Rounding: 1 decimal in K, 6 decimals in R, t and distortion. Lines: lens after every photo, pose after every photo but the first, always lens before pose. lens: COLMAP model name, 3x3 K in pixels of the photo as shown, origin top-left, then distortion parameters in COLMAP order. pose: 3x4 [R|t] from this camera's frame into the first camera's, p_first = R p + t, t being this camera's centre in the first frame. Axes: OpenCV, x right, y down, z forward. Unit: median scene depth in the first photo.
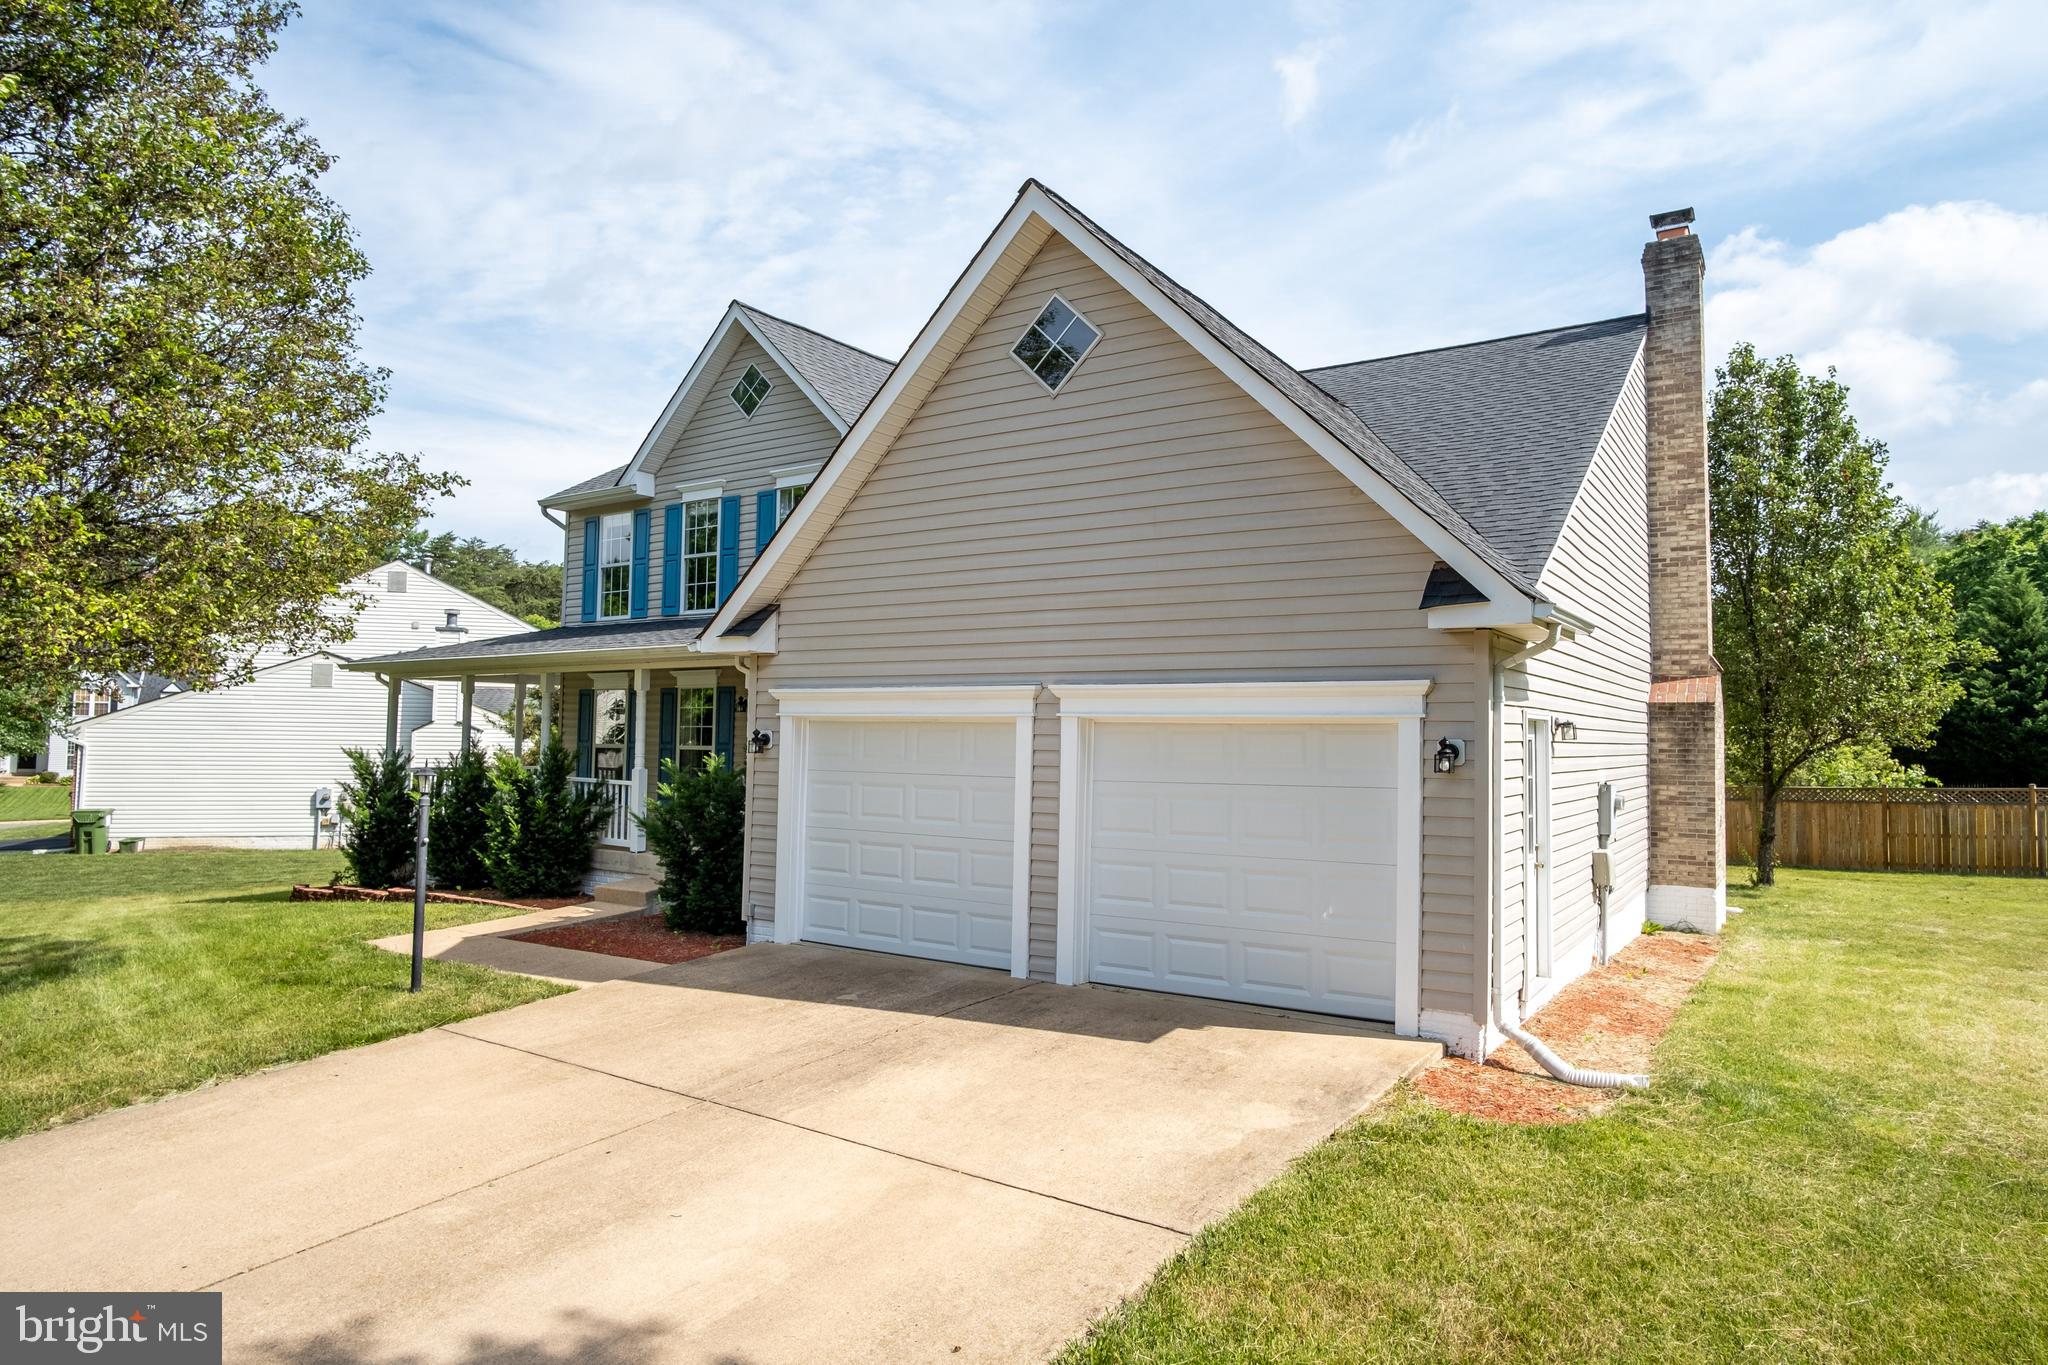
lens RADIAL K [[1110.5, 0, 1025.3], [0, 1110.5, 690.7], [0, 0, 1]] dist [-0.009667, 0.002005]
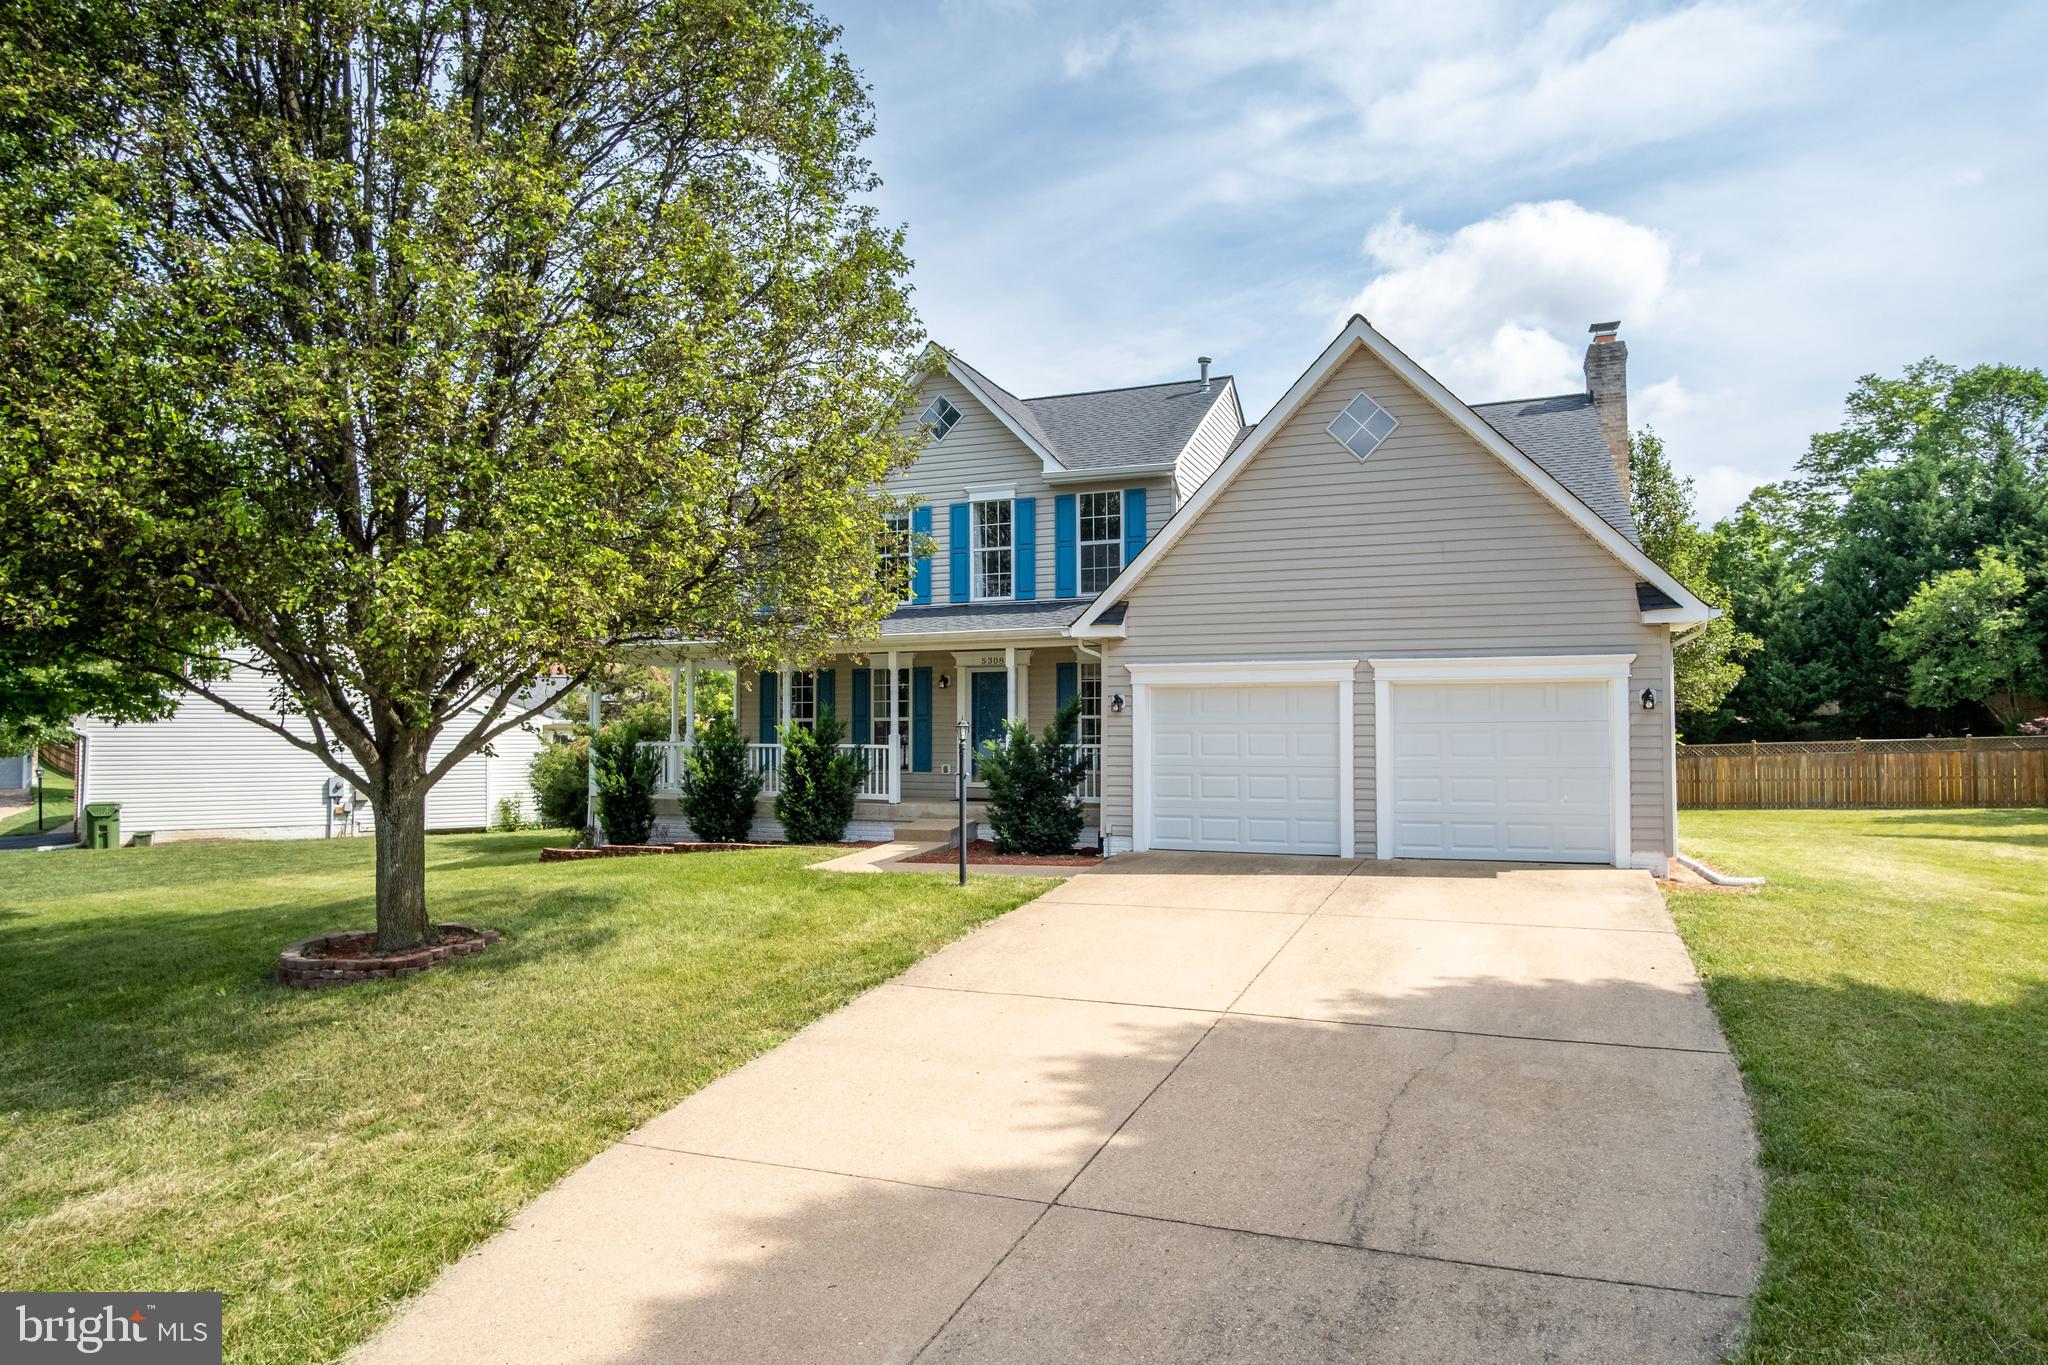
lens RADIAL K [[1154.1, 0, 1004.7], [0, 1154.1, 702.3], [0, 0, 1]] dist [-0.005821, 0.002560]
pose [[0.970737, -0.010185, 0.239927, -0.507984], [0.006307, 0.999837, 0.016924, 0.014360], [-0.240060, -0.014916, 0.970643, -0.233812]]
